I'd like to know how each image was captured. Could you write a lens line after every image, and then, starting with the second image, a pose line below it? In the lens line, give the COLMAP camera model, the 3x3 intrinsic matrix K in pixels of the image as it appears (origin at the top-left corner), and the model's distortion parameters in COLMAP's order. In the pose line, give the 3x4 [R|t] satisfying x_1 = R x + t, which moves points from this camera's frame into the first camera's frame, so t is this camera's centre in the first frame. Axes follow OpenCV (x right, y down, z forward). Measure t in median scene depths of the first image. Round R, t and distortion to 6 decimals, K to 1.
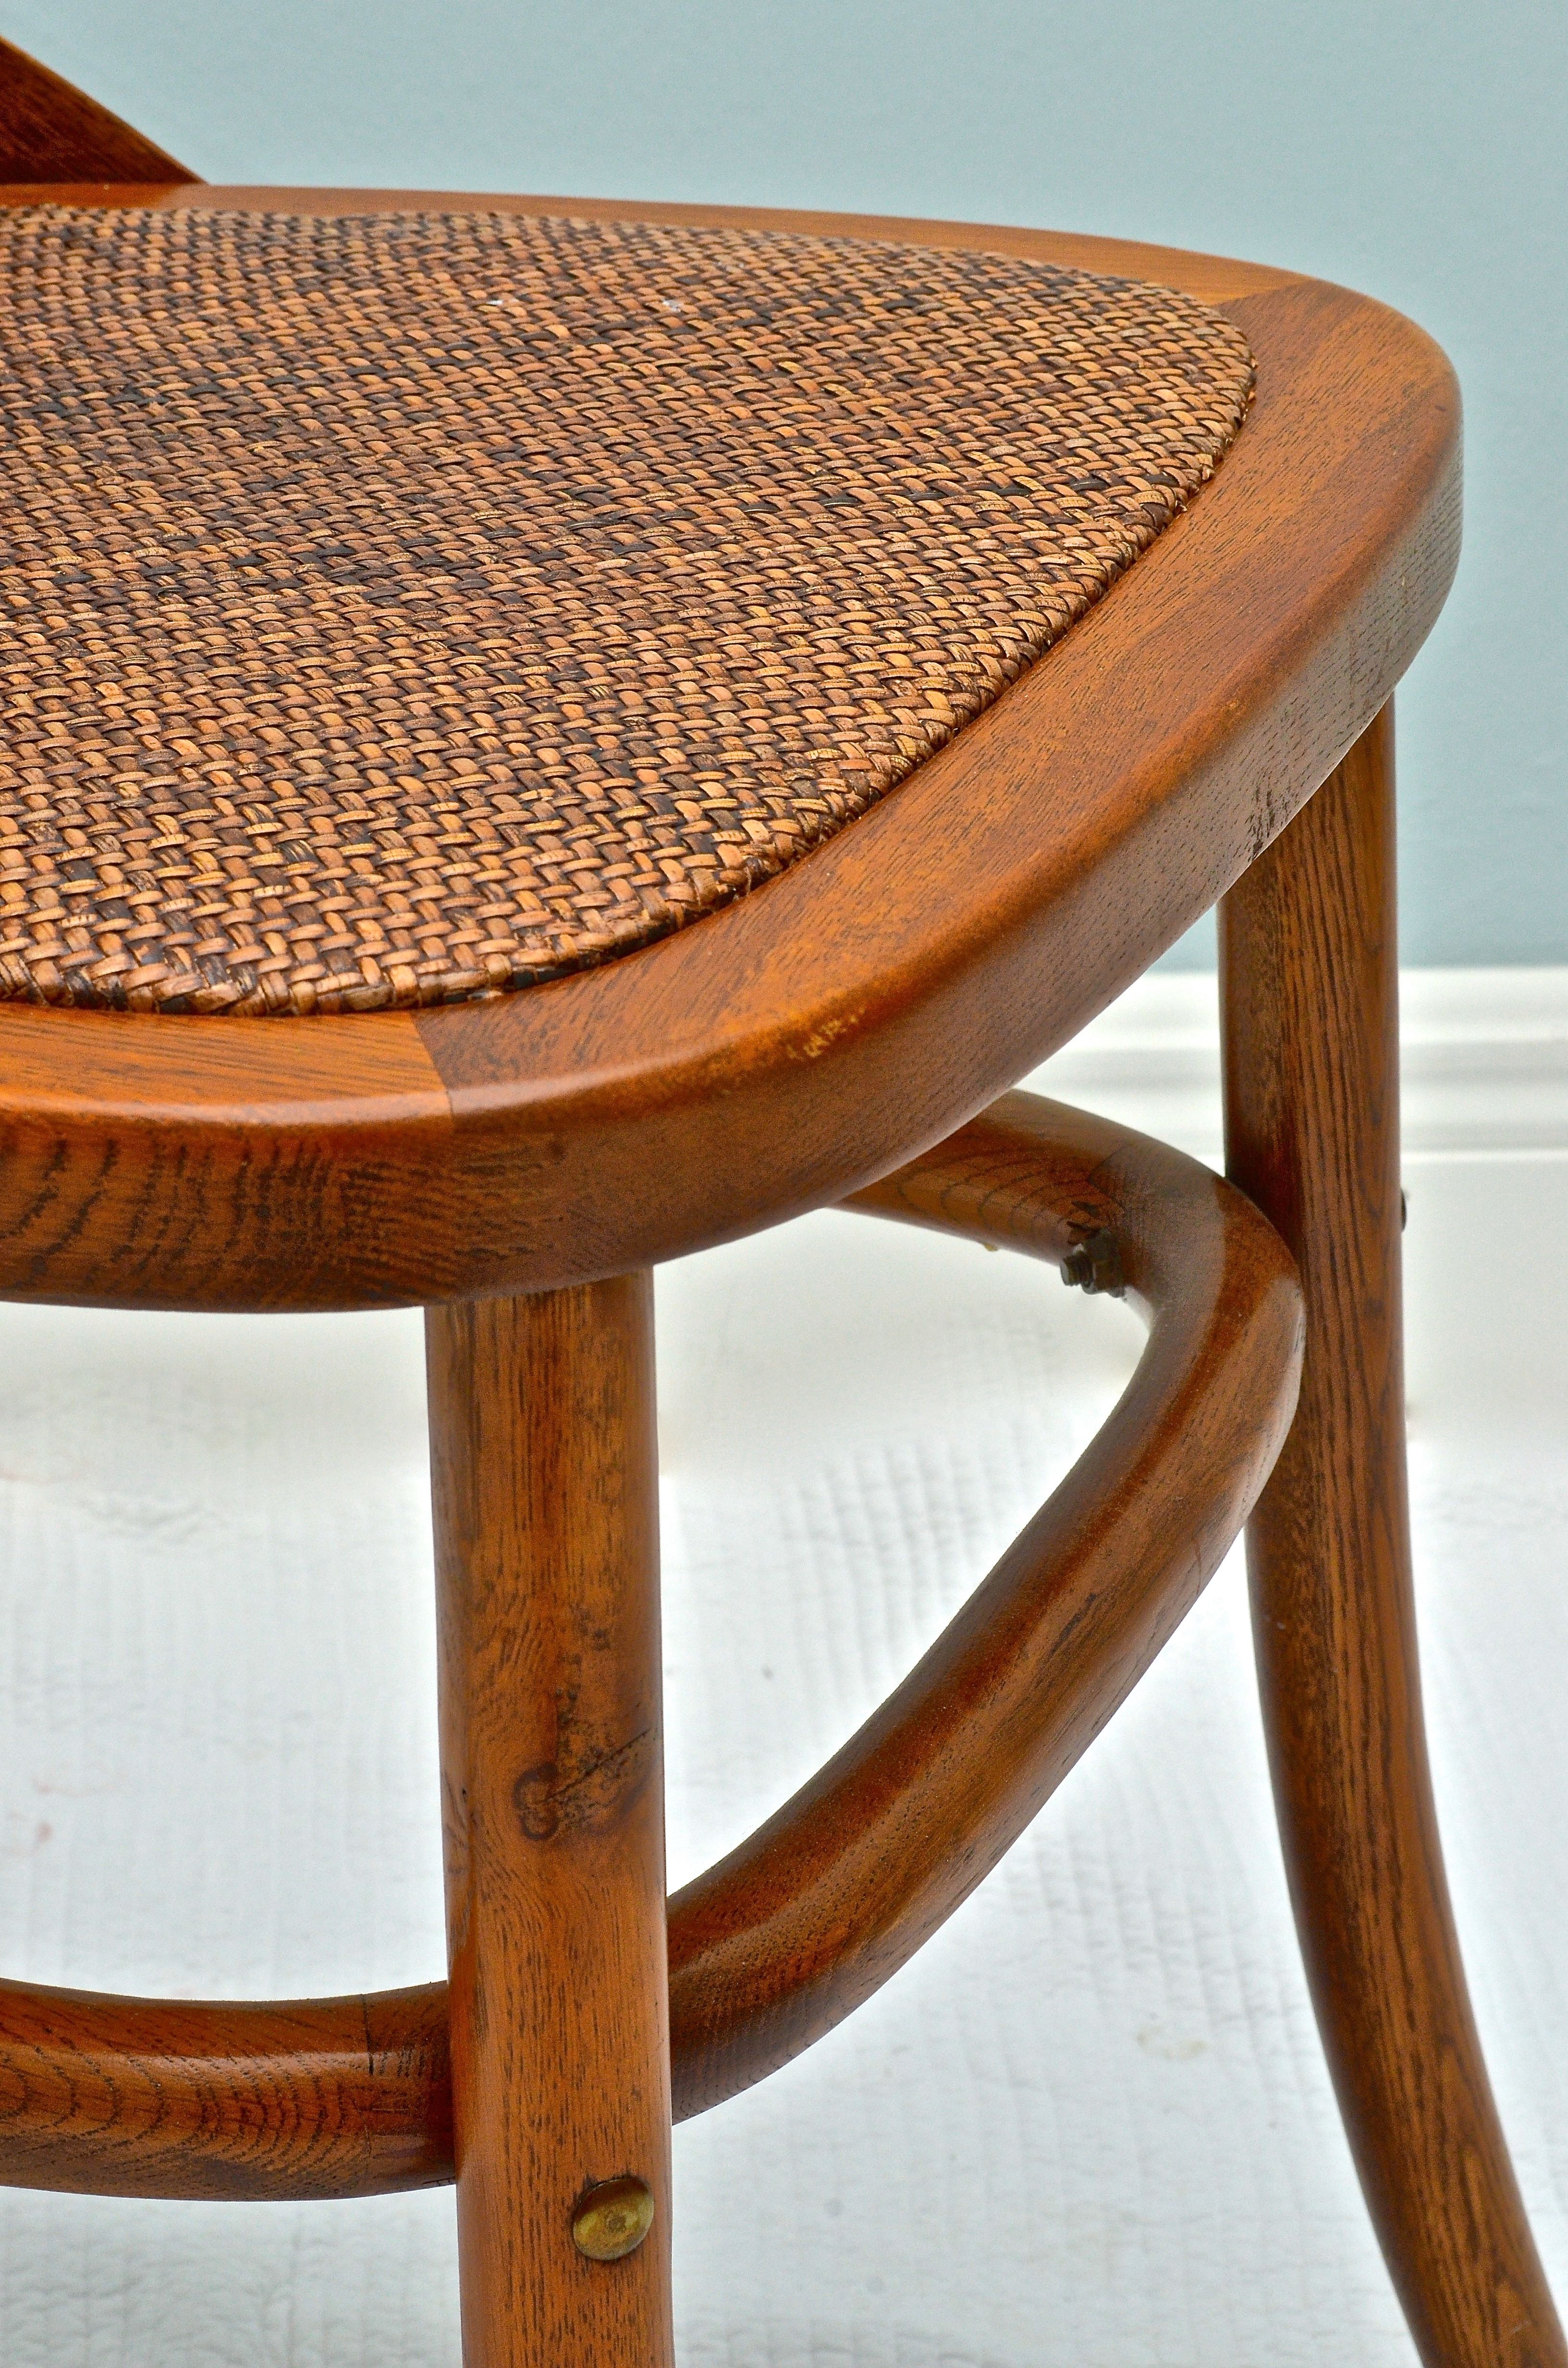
lens RADIAL K [[6695.8, 0, 782.1], [0, 6695.8, 1259.8], [0, 0, 1]] dist [0.256166, 0.044378]
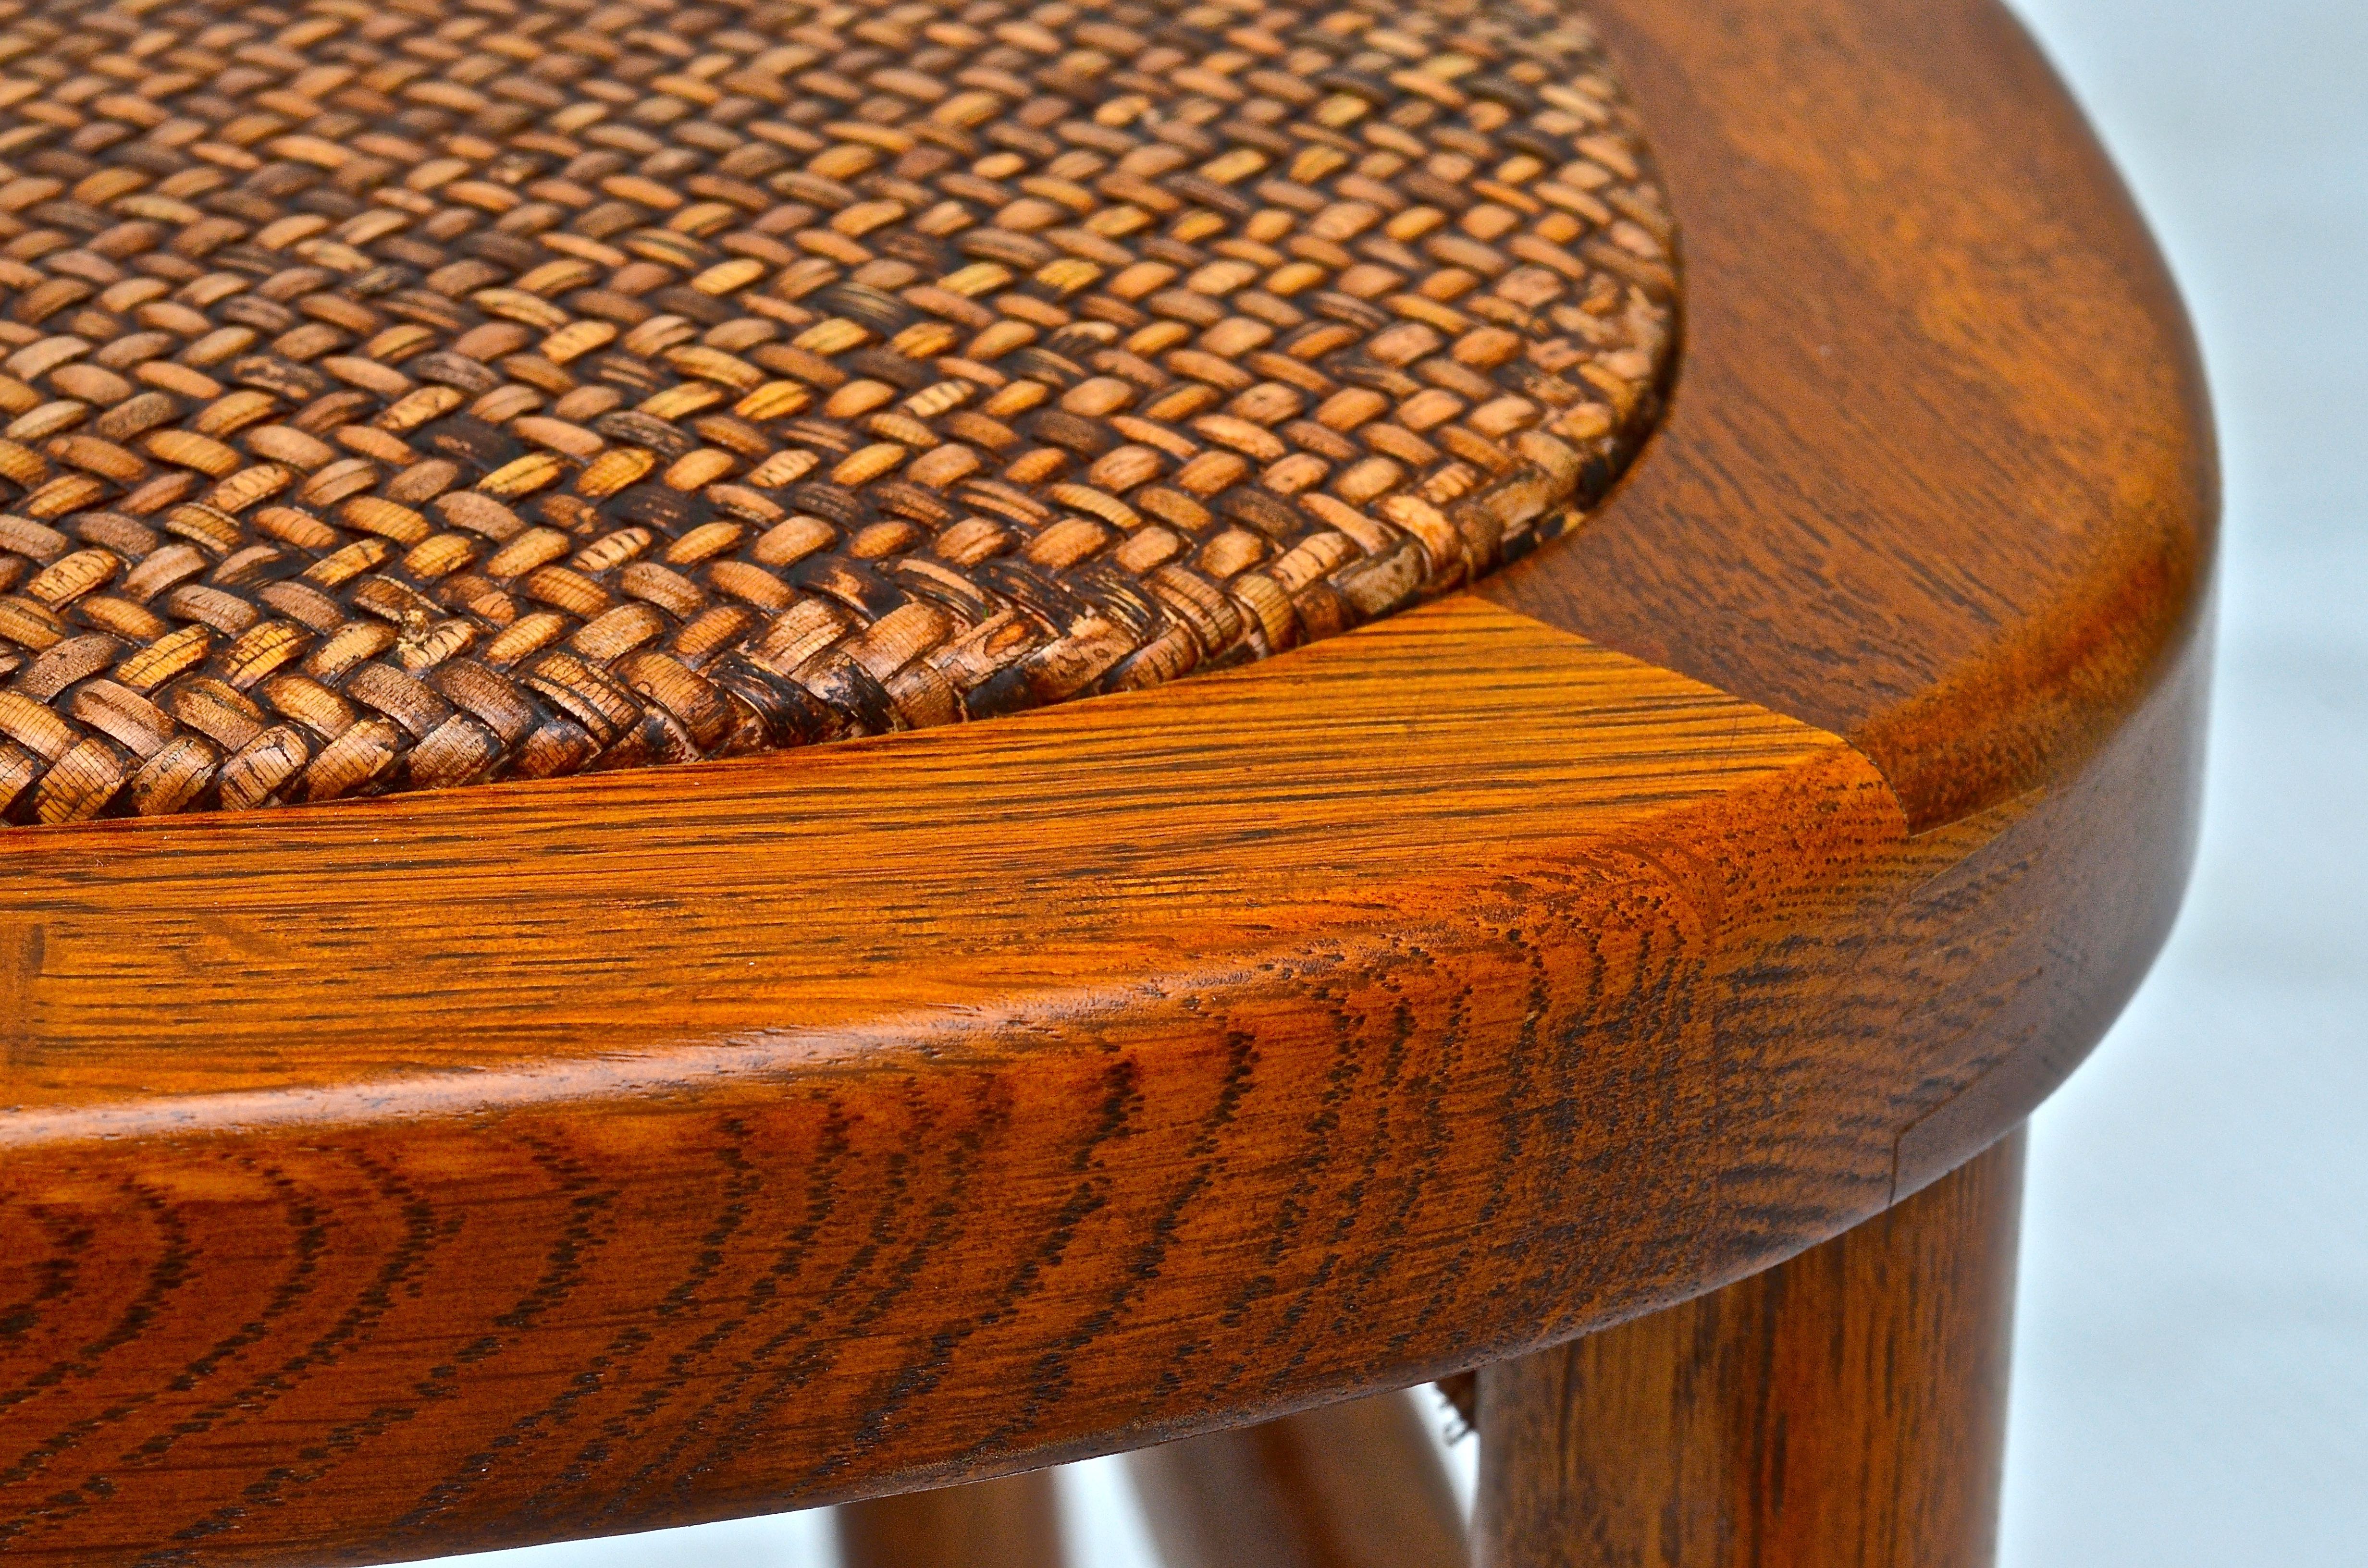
lens RADIAL K [[6633.2, 0, 1184.0], [0, 6633.2, 784.0], [0, 0, 1]] dist [-0.057319, 0.481993]
pose [[0.838157, -0.214353, 0.501543, -0.289453], [0.201203, 0.976197, 0.080971, -0.063316], [-0.506961, 0.033046, 0.861335, 0.633578]]
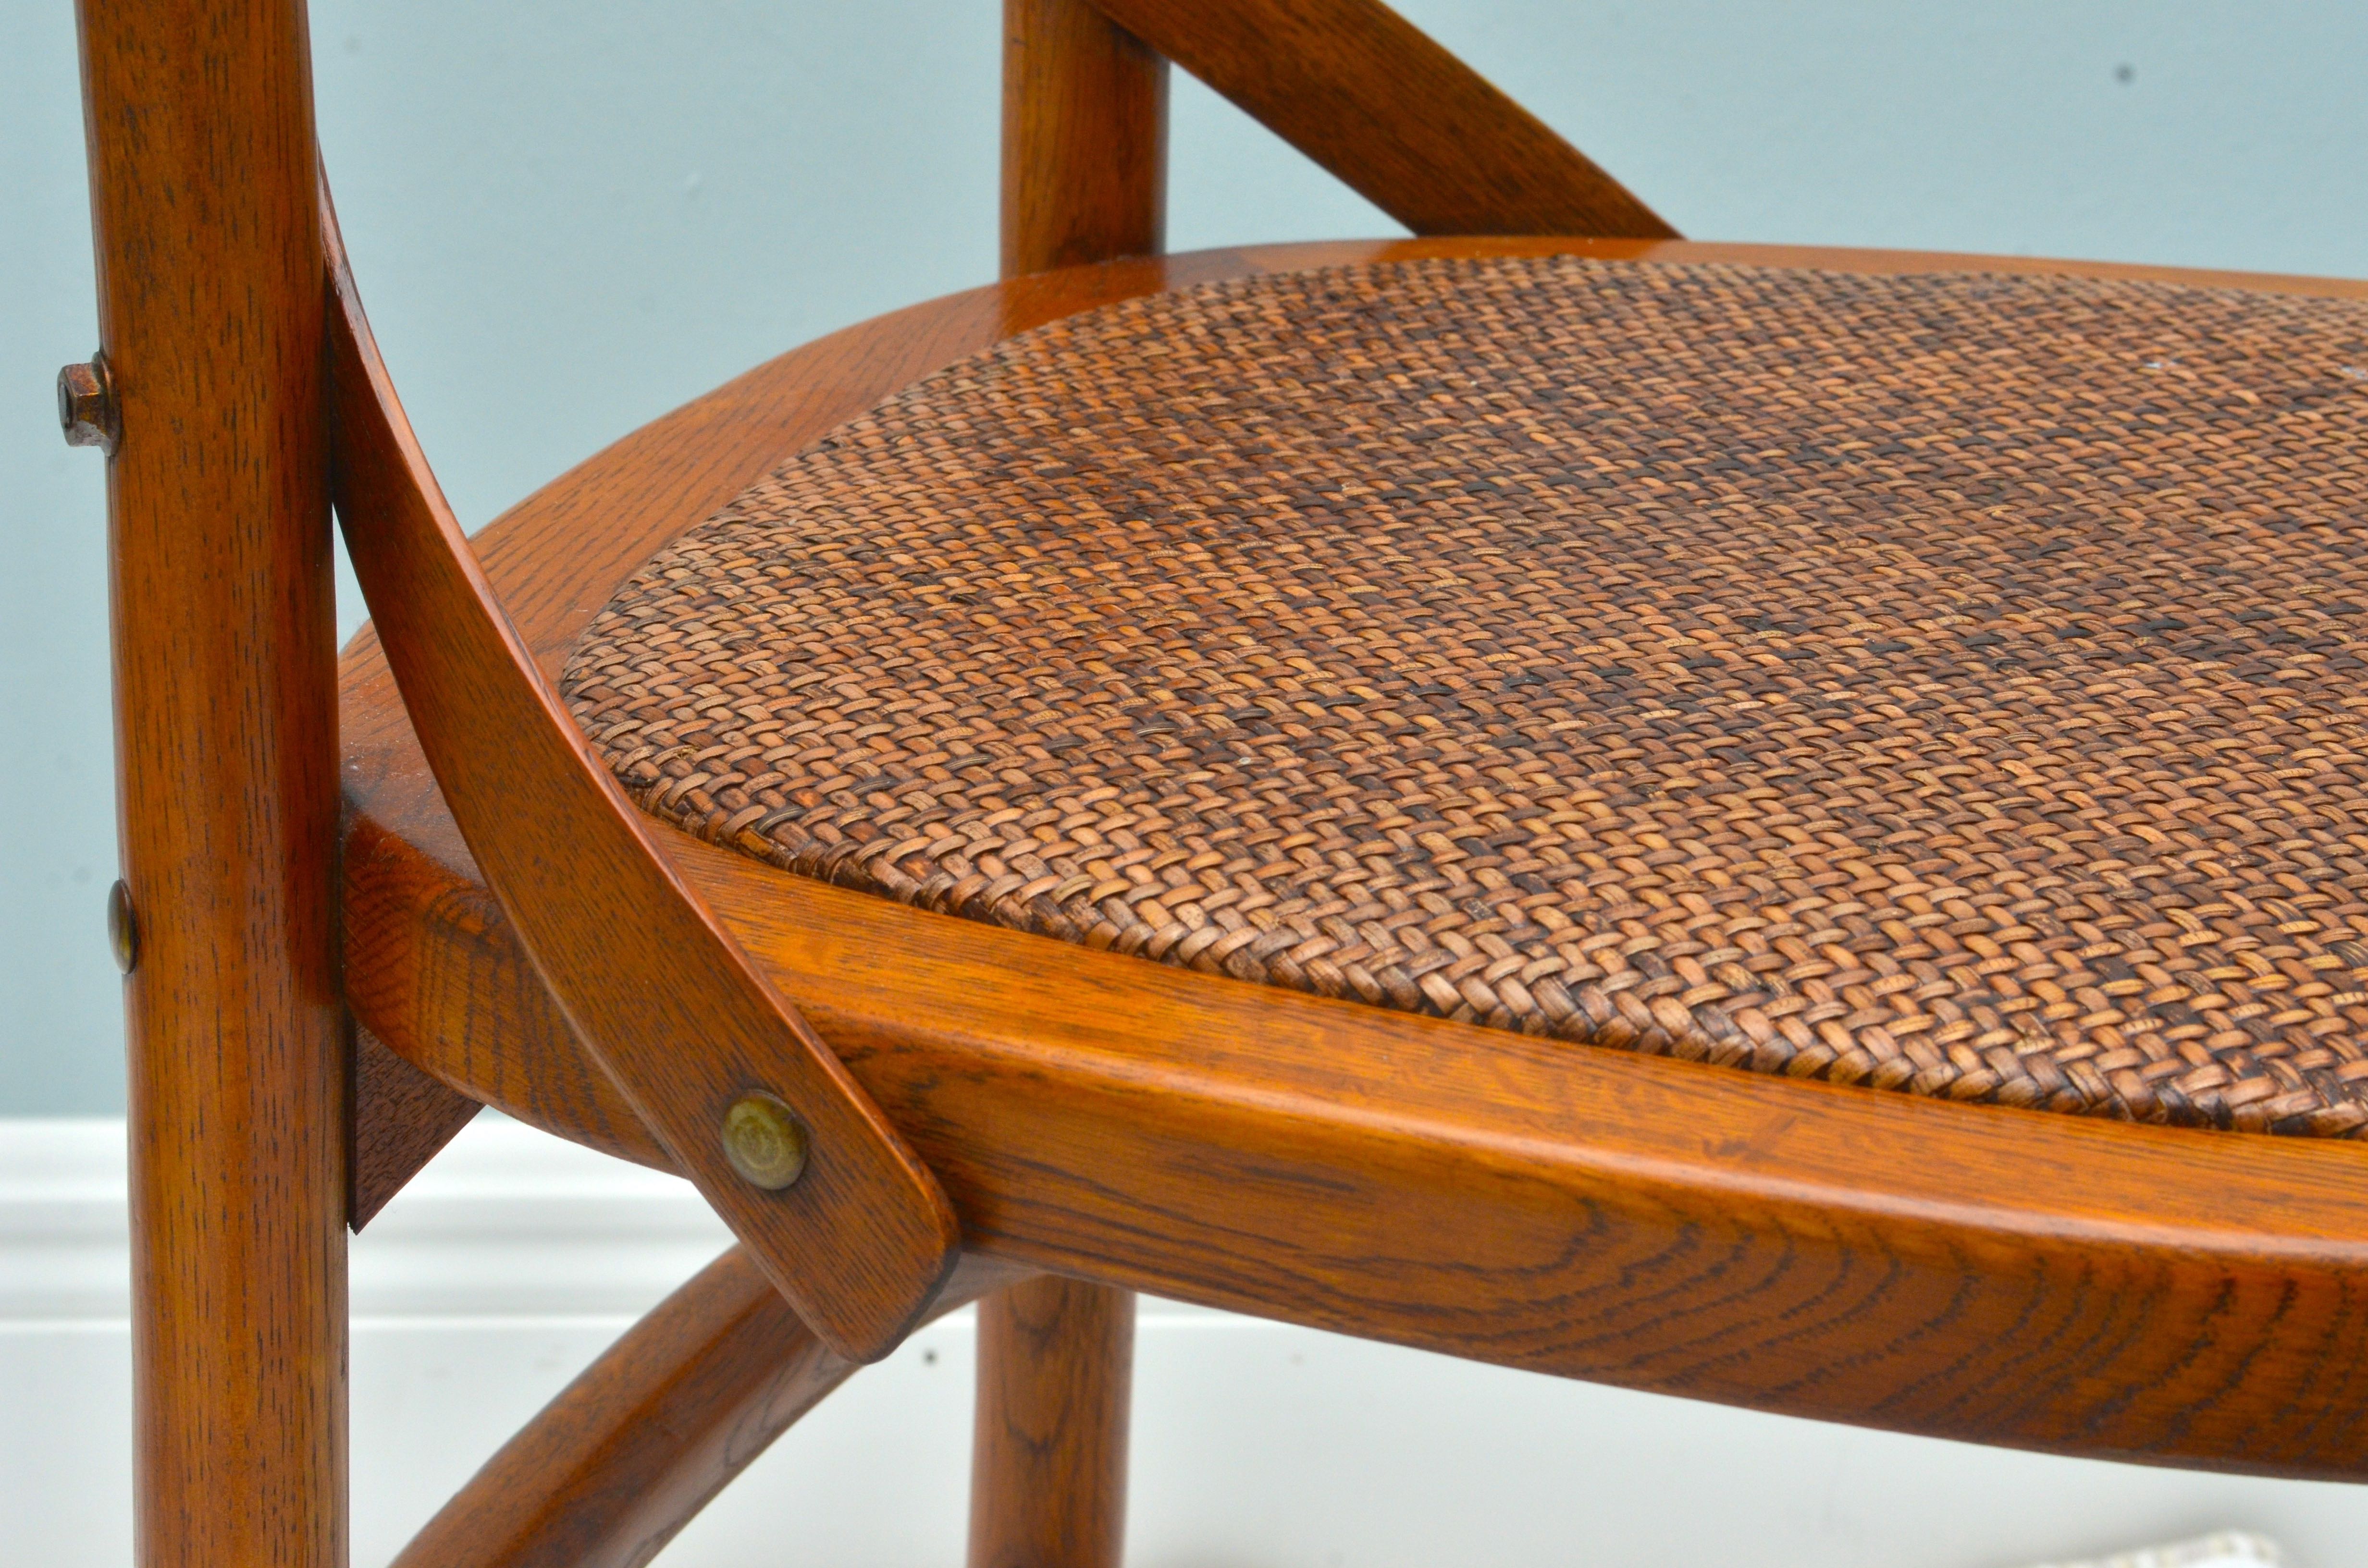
lens RADIAL K [[6695.8, 0, 1184.0], [0, 6695.8, 784.0], [0, 0, 1]] dist [0.256166, 0.044378]
pose [[0.998909, 0.028660, 0.036863, -0.266158], [-0.025197, 0.995512, -0.091215, 0.001362], [-0.039312, 0.090186, 0.995149, 0.130465]]
